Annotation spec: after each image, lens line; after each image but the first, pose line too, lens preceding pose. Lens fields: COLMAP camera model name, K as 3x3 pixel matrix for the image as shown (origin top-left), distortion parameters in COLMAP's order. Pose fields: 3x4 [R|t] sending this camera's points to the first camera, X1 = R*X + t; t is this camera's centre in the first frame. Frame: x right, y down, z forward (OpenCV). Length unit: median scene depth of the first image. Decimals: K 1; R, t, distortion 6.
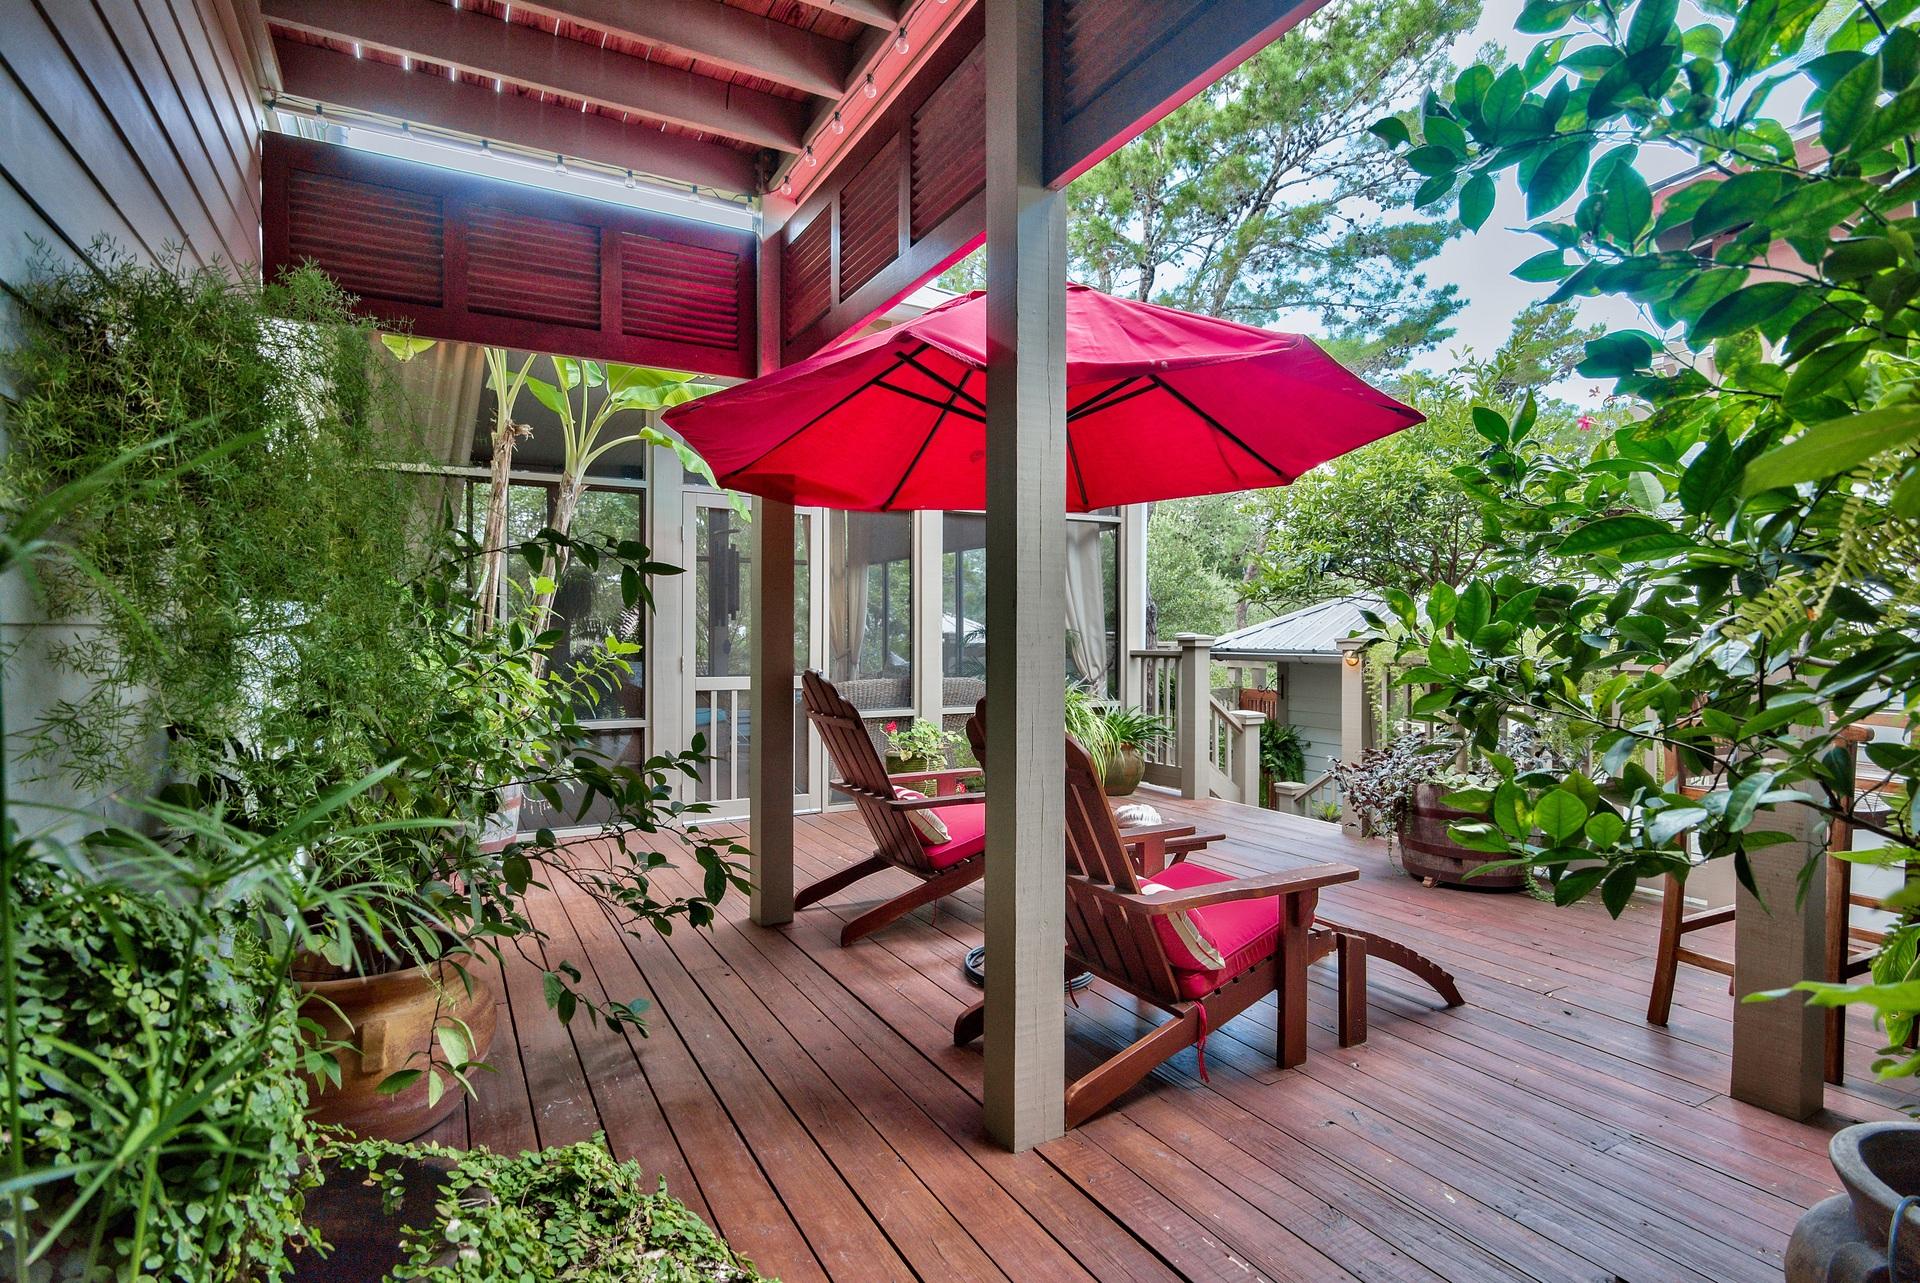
lens RADIAL K [[940.5, 0, 988.7], [0, 940.5, 632.7], [0, 0, 1]] dist [-0.003901, -0.001459]
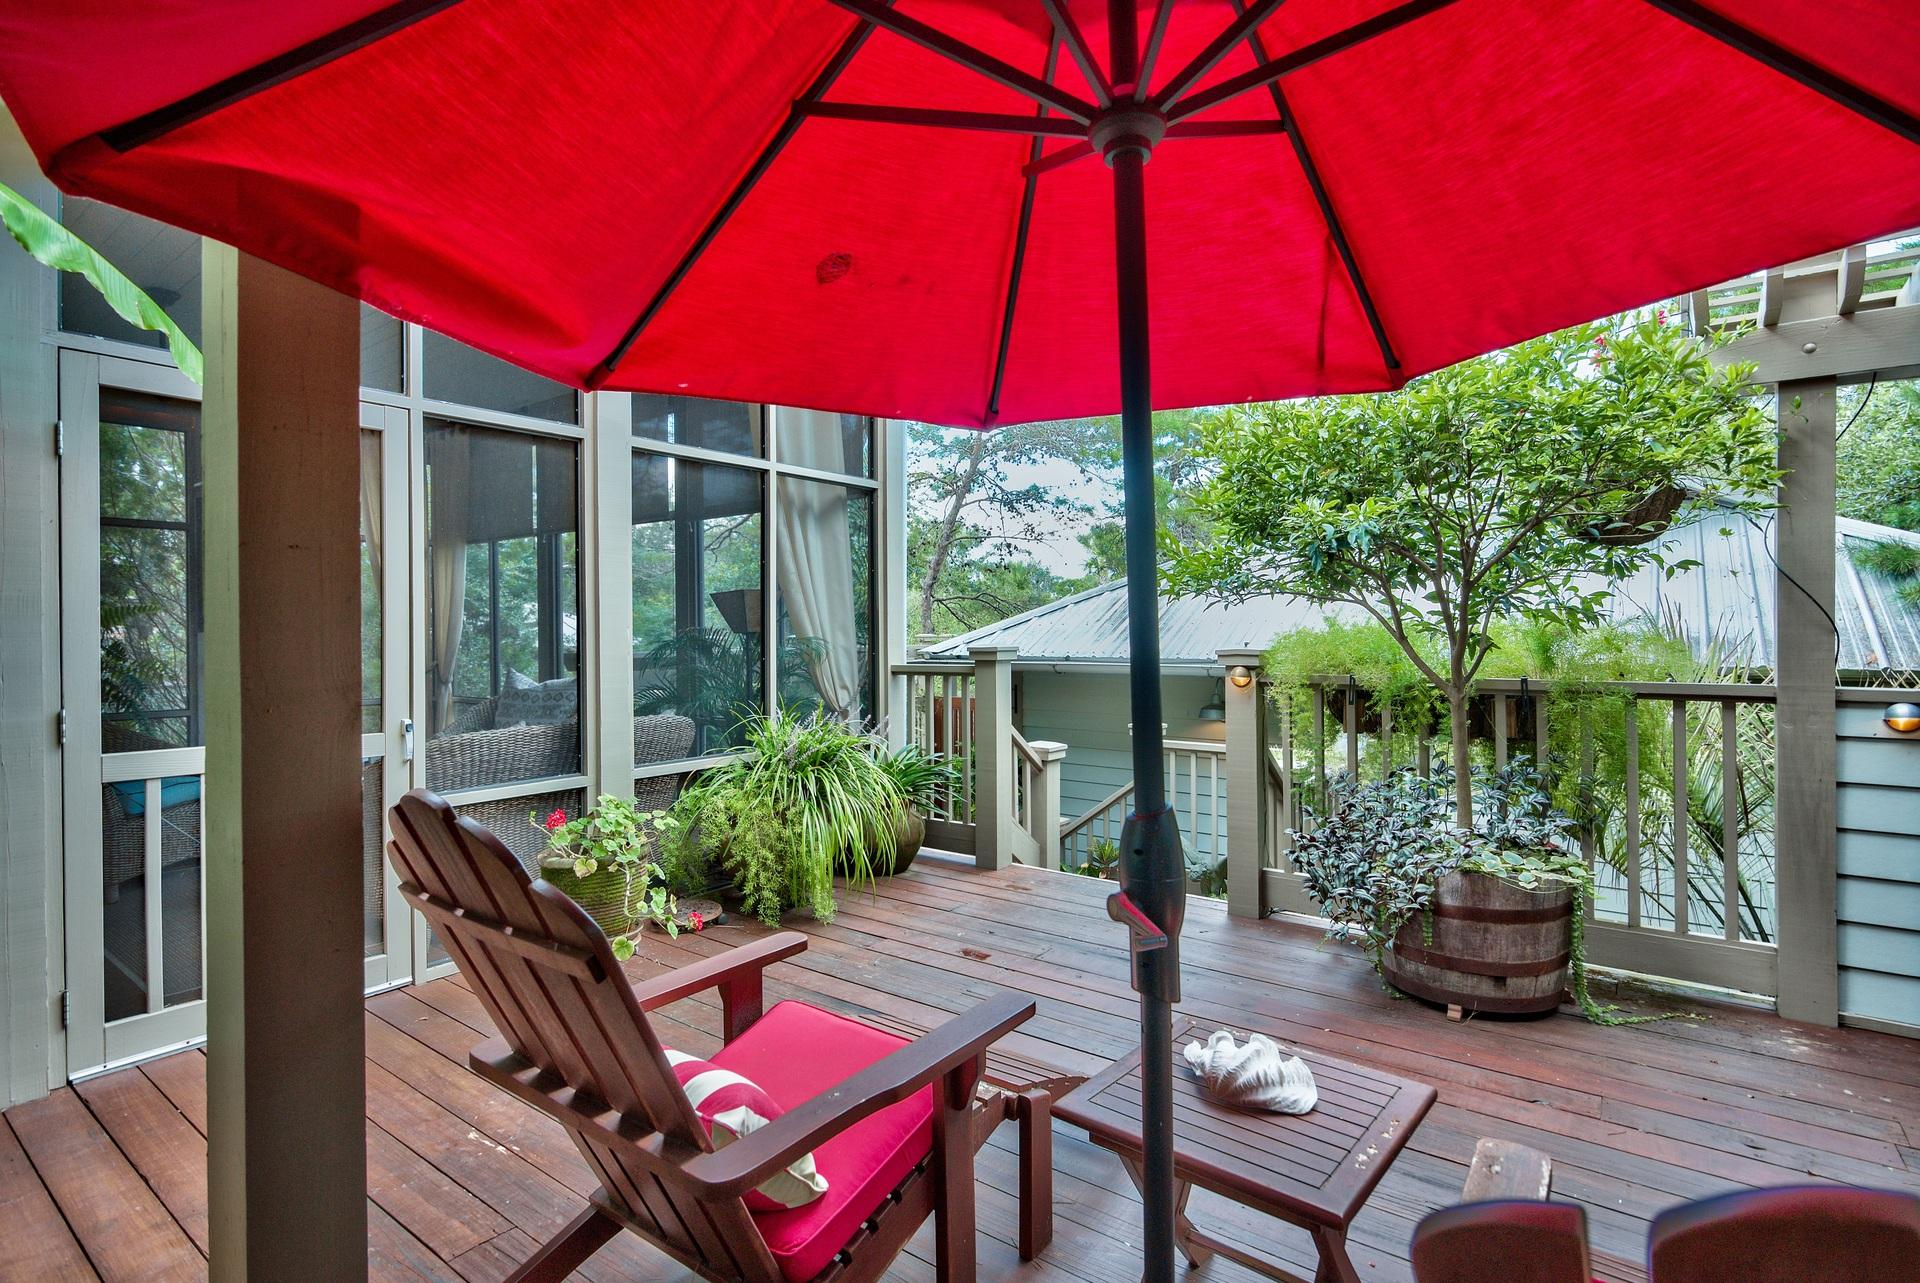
lens RADIAL K [[940.5, 0, 988.7], [0, 940.5, 632.7], [0, 0, 1]] dist [-0.003901, -0.001459]
pose [[0.921827, -0.001211, 0.387600, -0.067390], [0.001483, 0.999999, -0.000404, -0.006156], [-0.387599, 0.000947, 0.921828, 0.323594]]
